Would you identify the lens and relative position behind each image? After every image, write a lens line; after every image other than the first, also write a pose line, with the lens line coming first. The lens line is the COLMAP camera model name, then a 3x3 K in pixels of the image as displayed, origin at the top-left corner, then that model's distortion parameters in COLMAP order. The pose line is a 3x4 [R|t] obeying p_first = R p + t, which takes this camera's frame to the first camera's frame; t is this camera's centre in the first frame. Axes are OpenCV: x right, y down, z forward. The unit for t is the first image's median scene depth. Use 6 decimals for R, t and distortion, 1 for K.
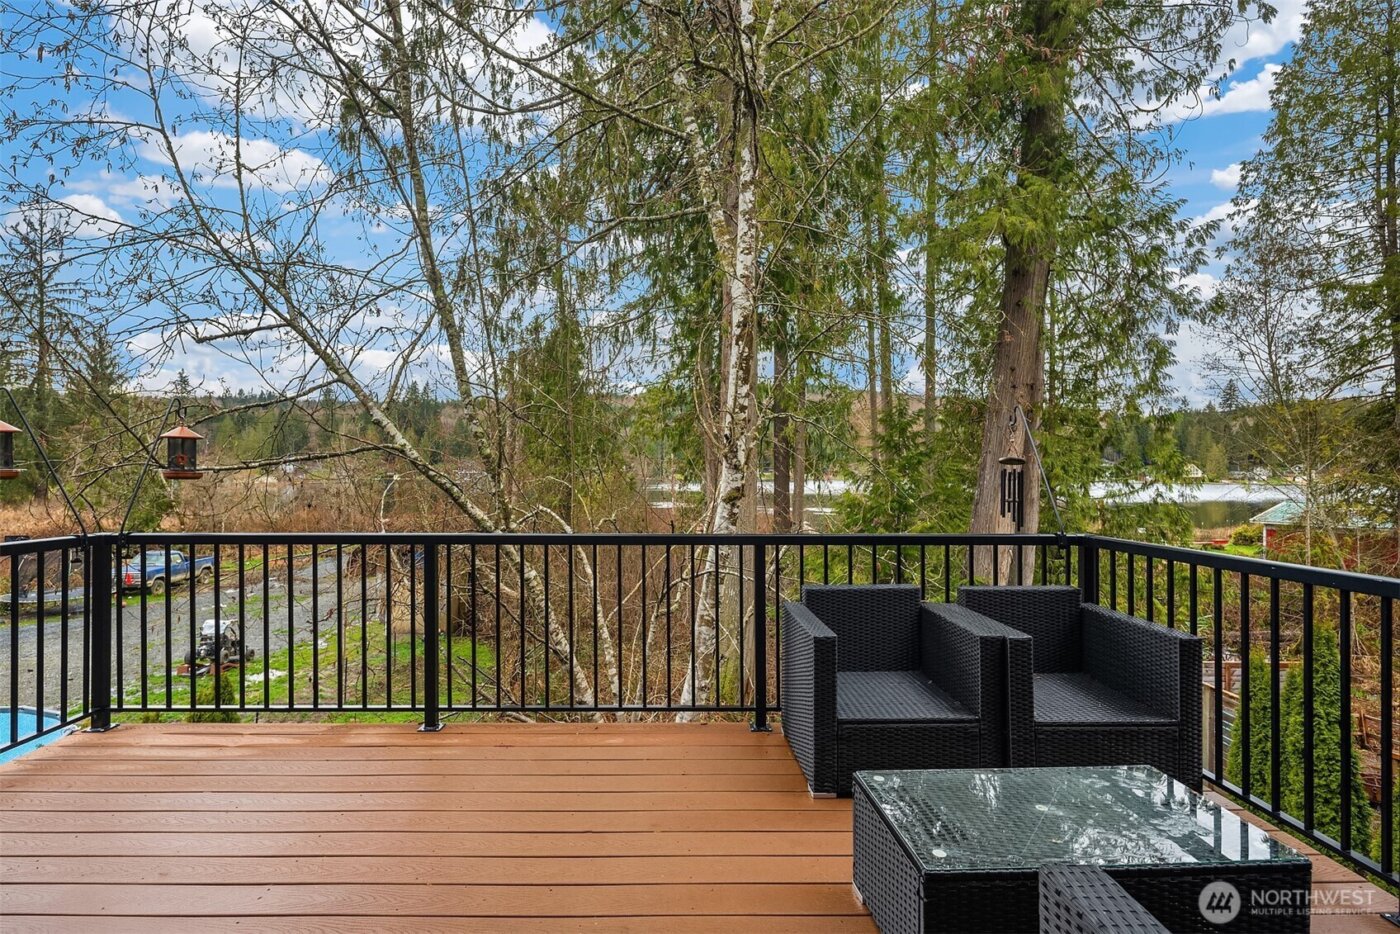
lens RADIAL K [[691.3, 0, 654.3], [0, 691.3, 472.9], [0, 0, 1]] dist [-0.000051, -0.000258]
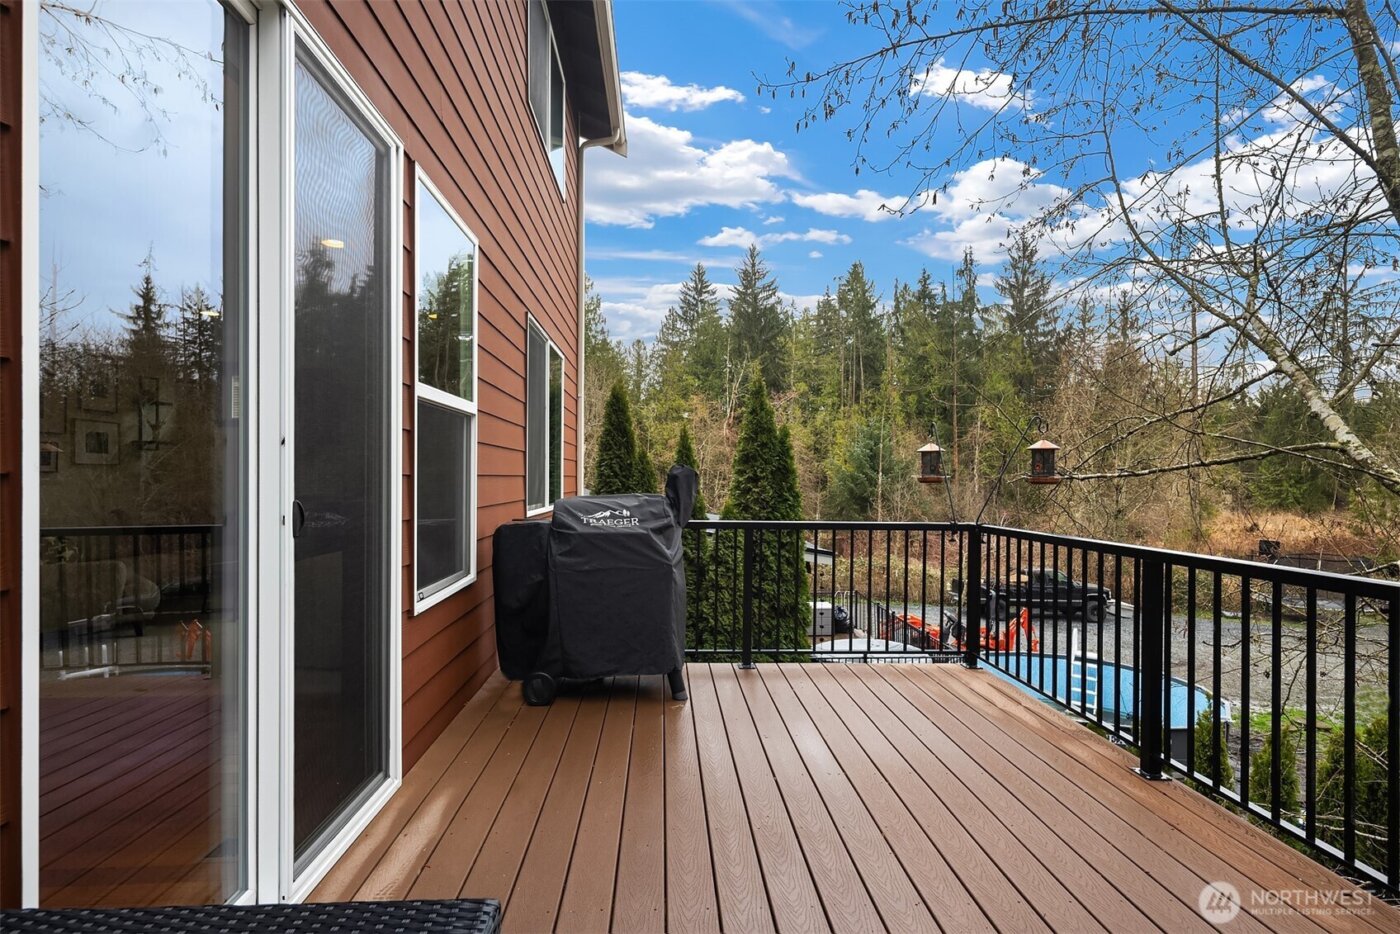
lens RADIAL K [[652.9, 0, 698.4], [0, 652.9, 482.0], [0, 0, 1]] dist [0.001086, 0.000062]
pose [[0.052982, 0.003684, -0.998589, 0.402828], [-0.005106, 0.999981, 0.003418, 0.004429], [0.998582, 0.004917, 0.052999, 0.346795]]
